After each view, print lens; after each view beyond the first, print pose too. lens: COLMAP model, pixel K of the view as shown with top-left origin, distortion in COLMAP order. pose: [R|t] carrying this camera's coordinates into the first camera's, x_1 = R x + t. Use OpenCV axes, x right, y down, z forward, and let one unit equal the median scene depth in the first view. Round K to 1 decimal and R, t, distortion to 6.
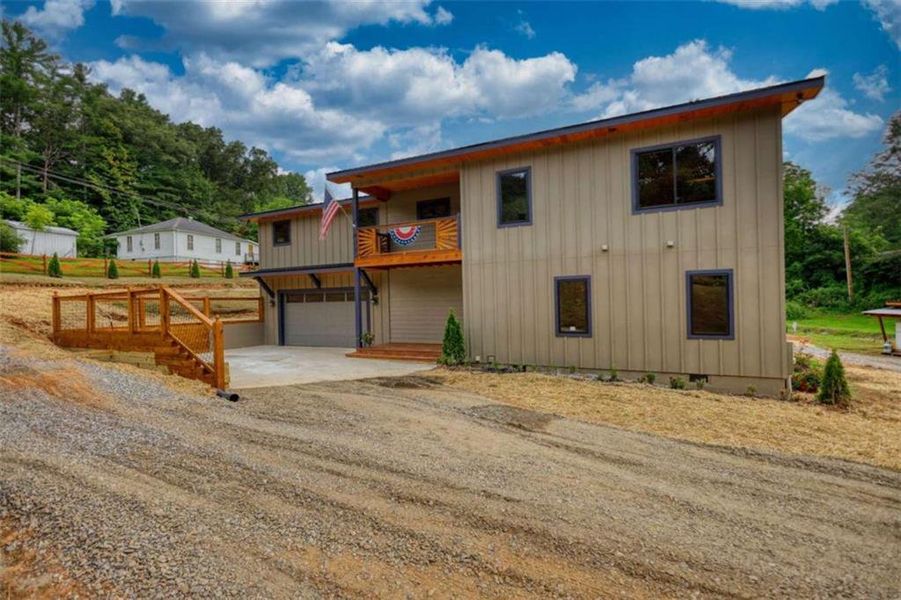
lens RADIAL K [[425.0, 0, 449.1], [0, 425.0, 304.8], [0, 0, 1]] dist [0.004577, 0.000526]
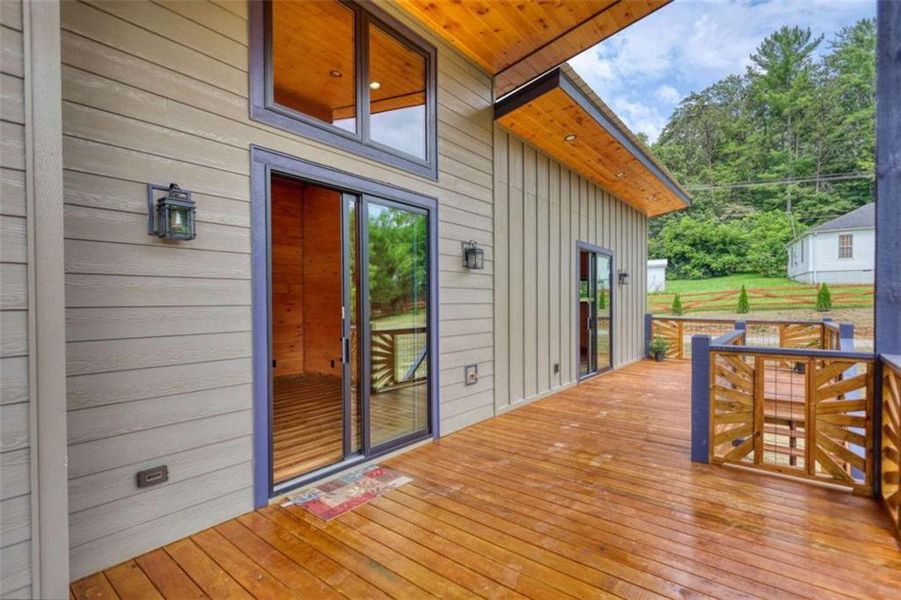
lens RADIAL K [[425.0, 0, 449.1], [0, 425.0, 304.8], [0, 0, 1]] dist [0.004577, 0.000526]
pose [[-0.208709, 0.026443, -0.977620, 0.389320], [0.003510, 0.999648, 0.026290, -0.224130], [0.977971, 0.002055, -0.208729, 1.581182]]
